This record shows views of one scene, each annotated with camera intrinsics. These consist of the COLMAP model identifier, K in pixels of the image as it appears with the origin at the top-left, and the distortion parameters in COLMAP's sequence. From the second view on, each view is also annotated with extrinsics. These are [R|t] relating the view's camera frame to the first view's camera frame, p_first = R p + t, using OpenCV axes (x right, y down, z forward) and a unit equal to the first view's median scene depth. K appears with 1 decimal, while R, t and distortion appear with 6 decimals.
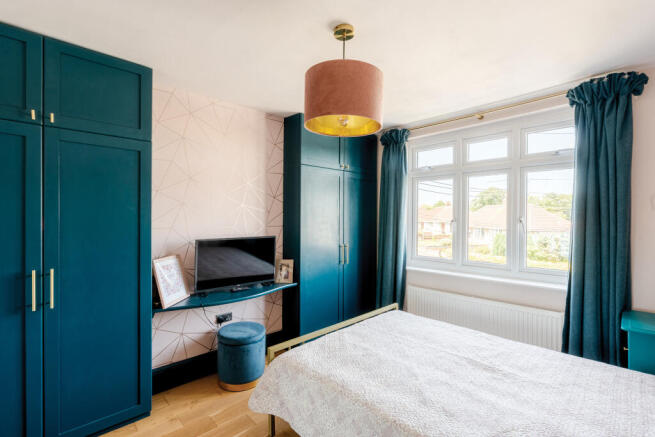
lens RADIAL K [[309.3, 0, 327.5], [0, 309.3, 218.5], [0, 0, 1]] dist [-0.001134, 0.000052]
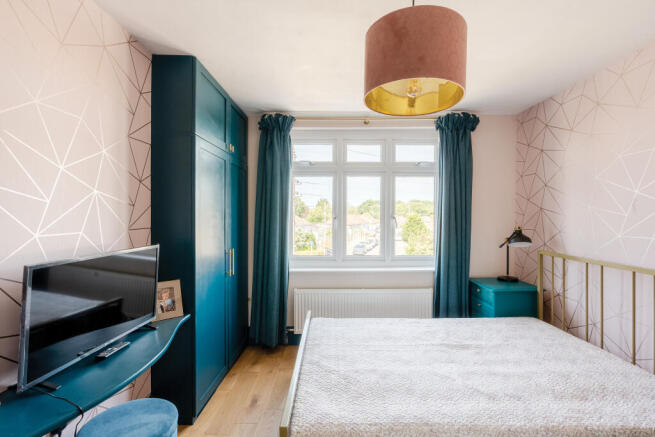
lens RADIAL K [[309.3, 0, 327.5], [0, 309.3, 218.5], [0, 0, 1]] dist [-0.001134, 0.000052]
pose [[0.685838, -0.009005, 0.727698, -0.410406], [0.003962, 0.999955, 0.008640, 0.000941], [-0.727743, -0.003043, 0.685843, 0.370503]]
